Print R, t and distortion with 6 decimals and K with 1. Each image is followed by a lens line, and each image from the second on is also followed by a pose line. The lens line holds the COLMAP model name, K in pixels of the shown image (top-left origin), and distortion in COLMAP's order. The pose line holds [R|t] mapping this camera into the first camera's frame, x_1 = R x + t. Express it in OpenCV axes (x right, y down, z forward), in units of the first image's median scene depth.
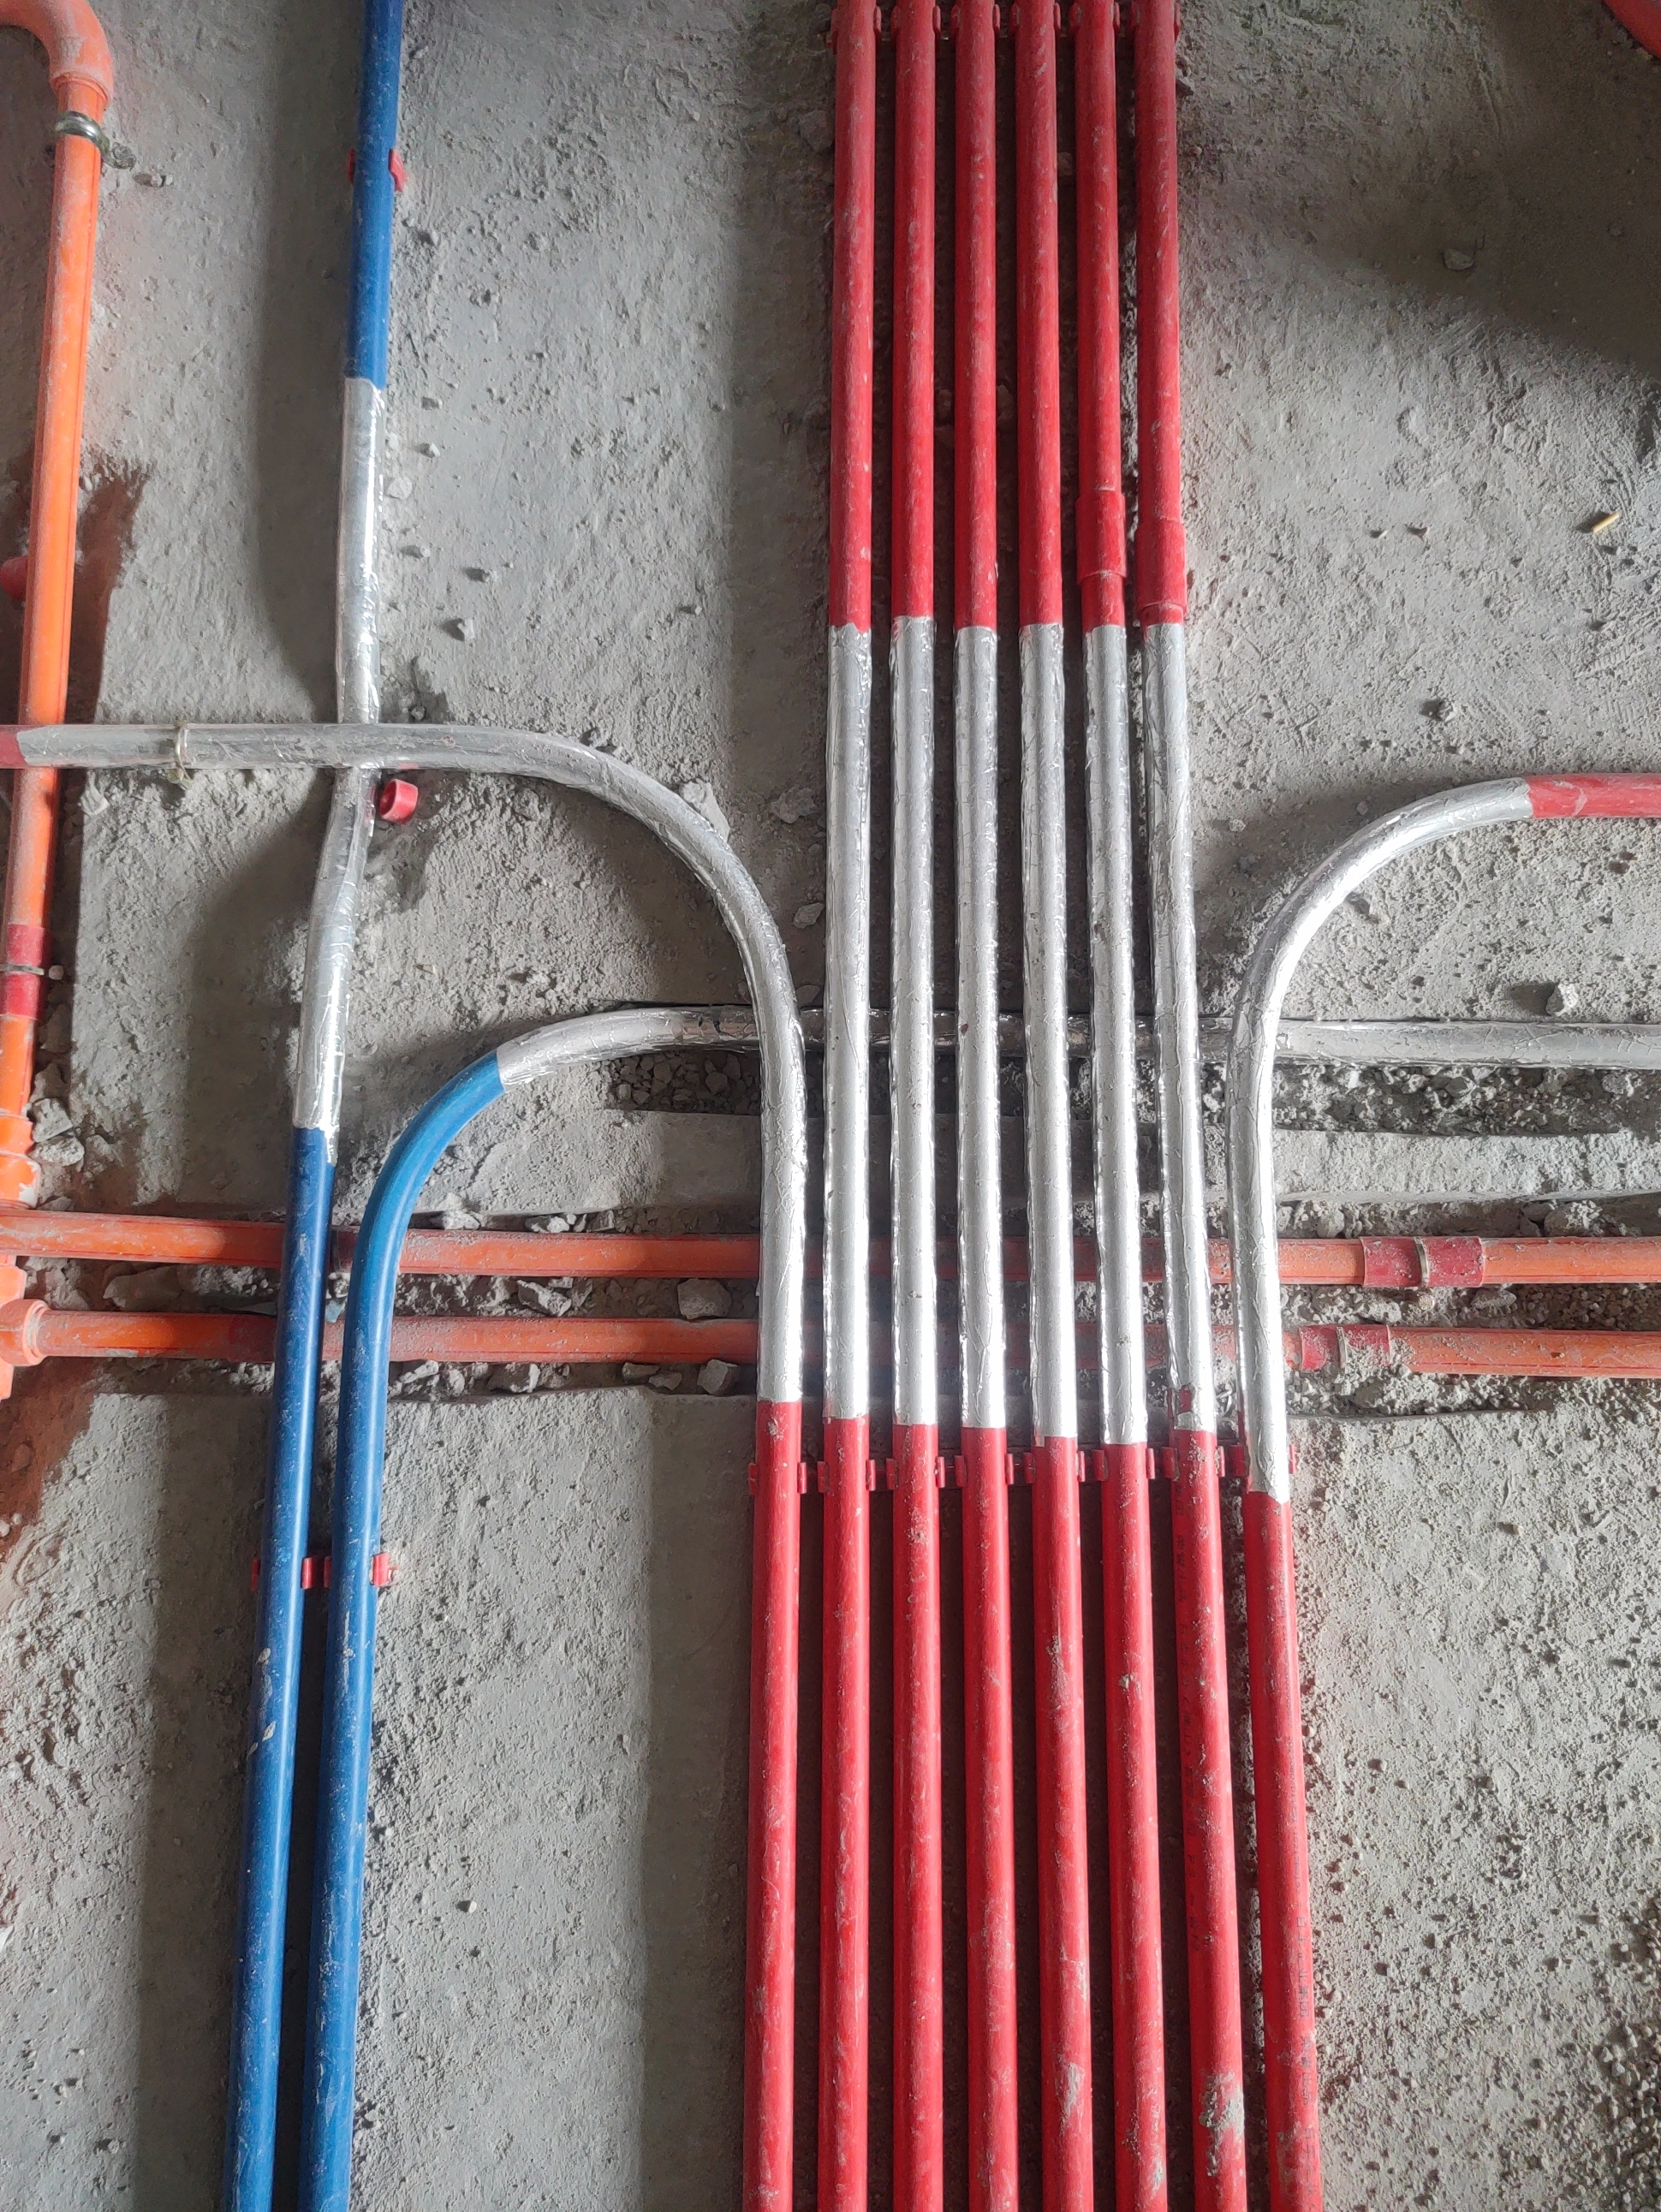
lens RADIAL K [[1573.2, 0, 830.5], [0, 1573.2, 1106.0], [0, 0, 1]] dist [0.082486, -0.084698]
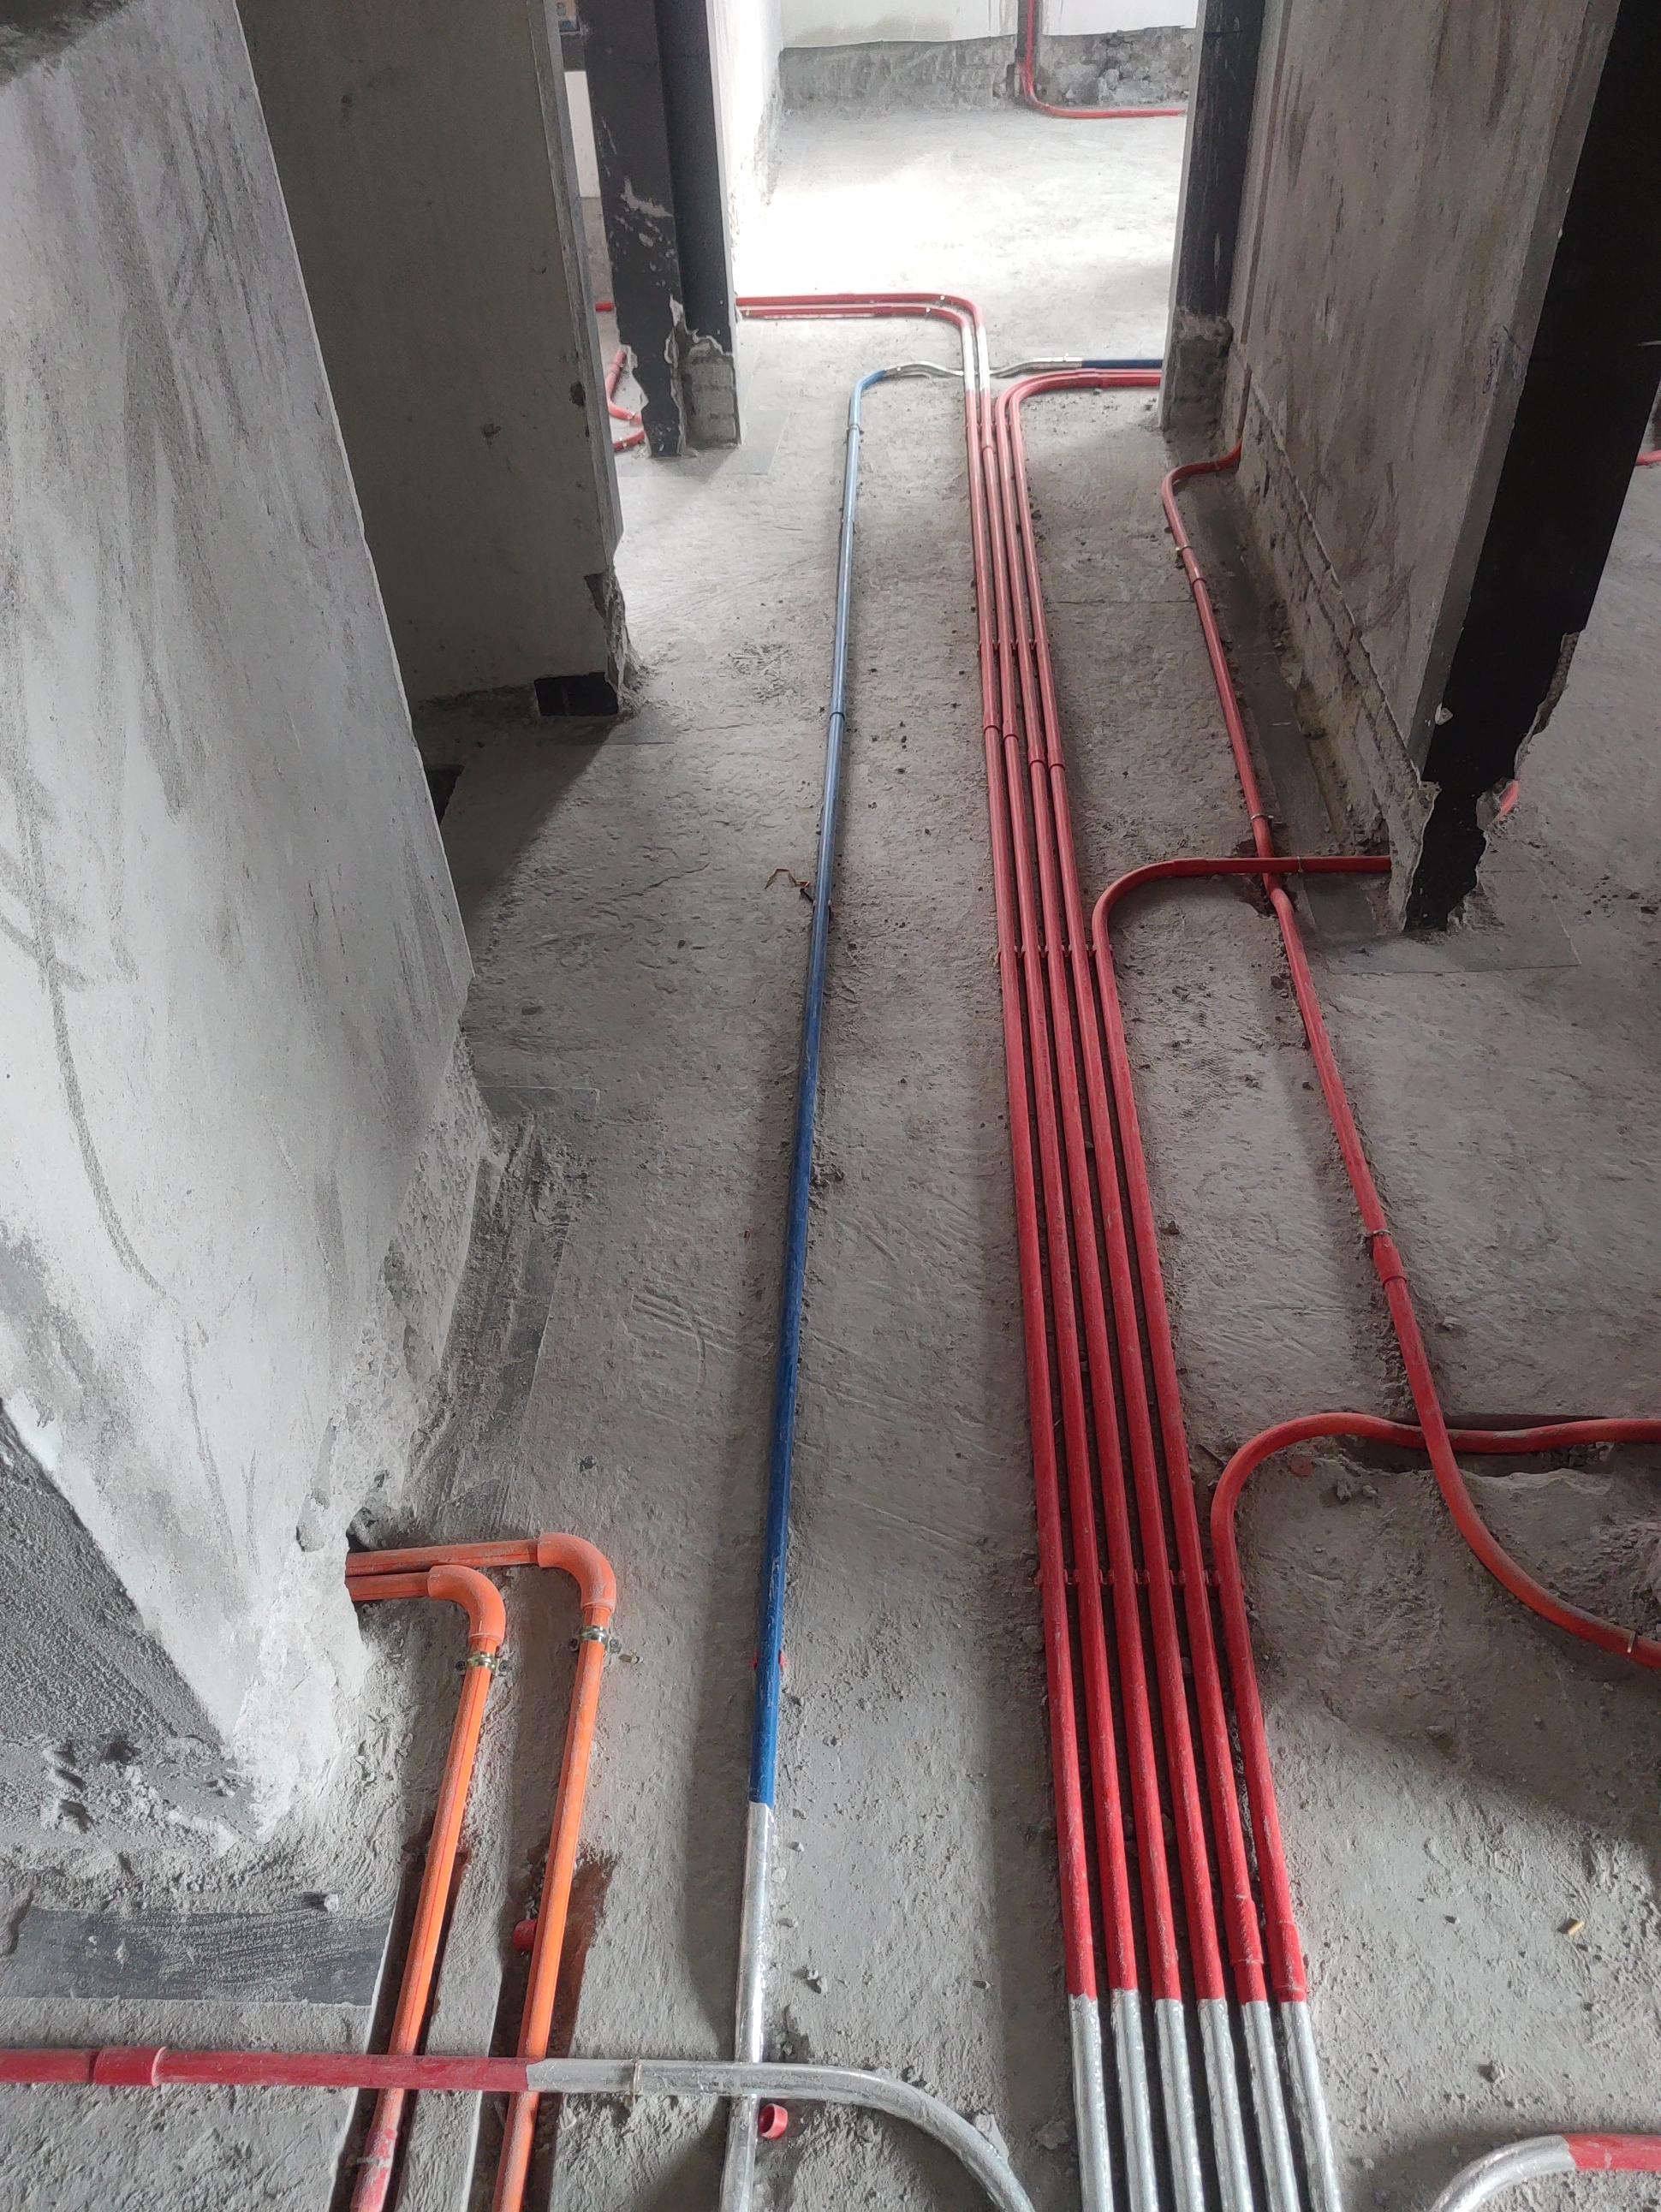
lens RADIAL K [[1573.2, 0, 830.5], [0, 1573.2, 1106.0], [0, 0, 1]] dist [0.082486, -0.084698]
pose [[0.998417, -0.014949, -0.054219, -0.128439], [-0.019776, 0.809152, -0.587266, -0.084500], [0.052651, 0.587409, 0.807576, -0.720679]]
